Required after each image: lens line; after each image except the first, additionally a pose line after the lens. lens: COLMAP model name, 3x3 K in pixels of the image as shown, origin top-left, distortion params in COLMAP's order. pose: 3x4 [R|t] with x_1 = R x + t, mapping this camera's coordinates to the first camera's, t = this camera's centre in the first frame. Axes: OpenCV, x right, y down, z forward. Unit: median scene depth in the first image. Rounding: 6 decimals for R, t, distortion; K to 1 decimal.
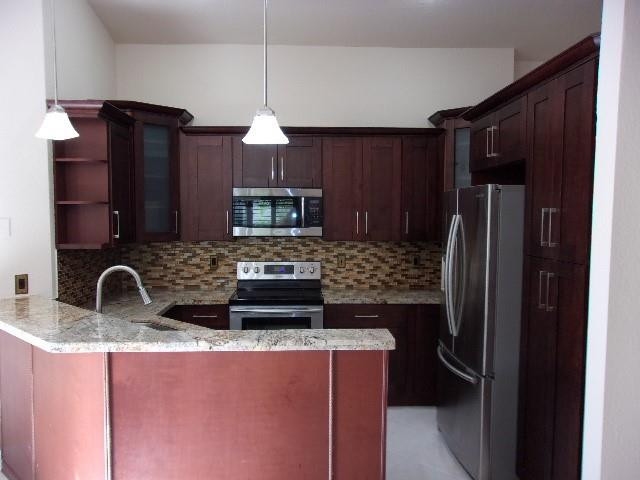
lens RADIAL K [[516.1, 0, 304.8], [0, 516.1, 242.7], [0, 0, 1]] dist [0.008224, 0.000700]
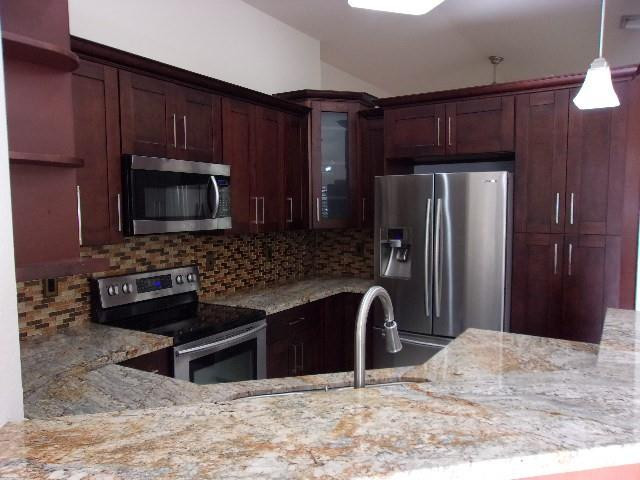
lens RADIAL K [[522.0, 0, 312.6], [0, 522.0, 239.0], [0, 0, 1]] dist [0.014965, 0.003469]
pose [[0.545679, -0.062605, 0.835652, -0.494884], [0.058918, 0.997604, 0.036264, -0.017556], [-0.835920, 0.029446, 0.548060, 0.444268]]
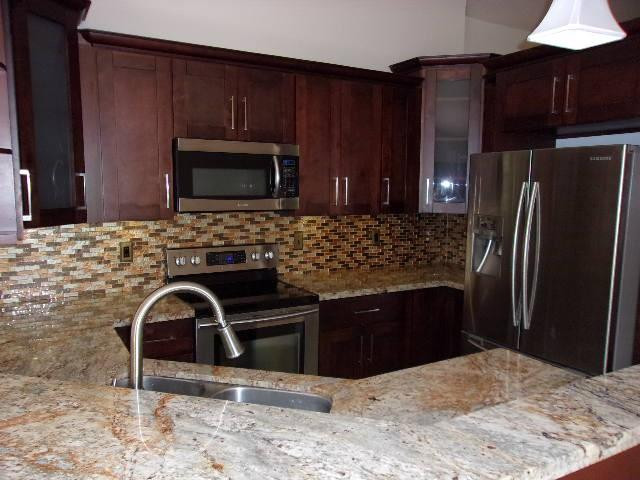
lens RADIAL K [[522.0, 0, 312.6], [0, 522.0, 239.0], [0, 0, 1]] dist [0.014965, 0.003469]
pose [[0.878677, -0.047614, 0.475036, -0.283216], [0.021683, 0.997968, 0.059922, -0.014343], [-0.476923, -0.042352, 0.877924, 0.300535]]
